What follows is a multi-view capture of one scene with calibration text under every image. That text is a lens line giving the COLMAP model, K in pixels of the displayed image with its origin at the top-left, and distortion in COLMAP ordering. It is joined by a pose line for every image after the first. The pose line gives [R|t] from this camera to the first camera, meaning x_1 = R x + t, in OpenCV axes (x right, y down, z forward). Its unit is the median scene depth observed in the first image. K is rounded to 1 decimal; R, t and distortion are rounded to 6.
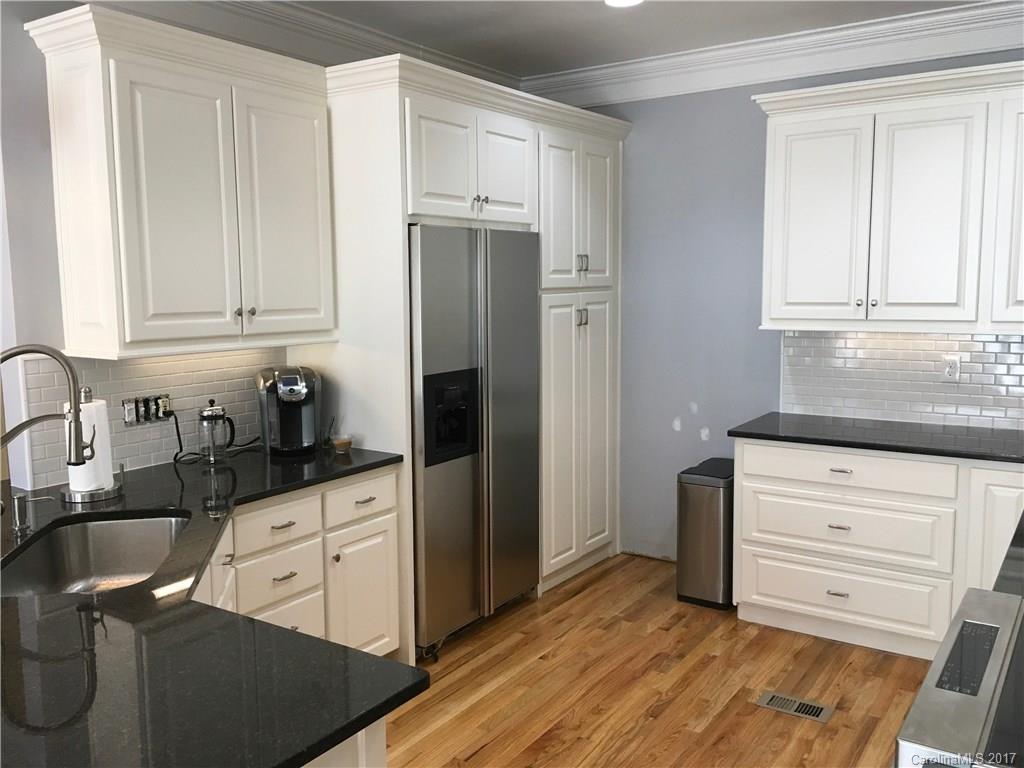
lens RADIAL K [[887.0, 0, 512.0], [0, 887.0, 384.0], [0, 0, 1]] dist [0.131548, 0.001583]
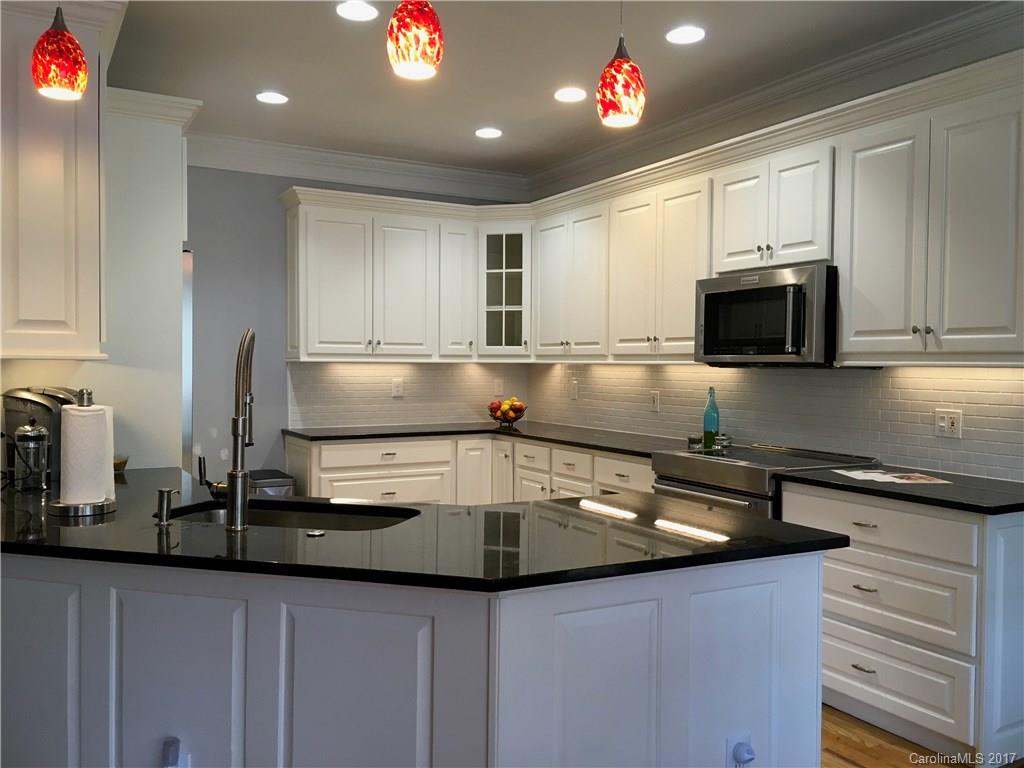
lens RADIAL K [[887.0, 0, 512.0], [0, 887.0, 384.0], [0, 0, 1]] dist [0.131548, 0.001583]
pose [[0.457469, -0.010461, 0.889164, -0.794045], [0.097229, 0.994524, -0.038323, 0.055208], [-0.883894, 0.103984, 0.455981, 0.148397]]
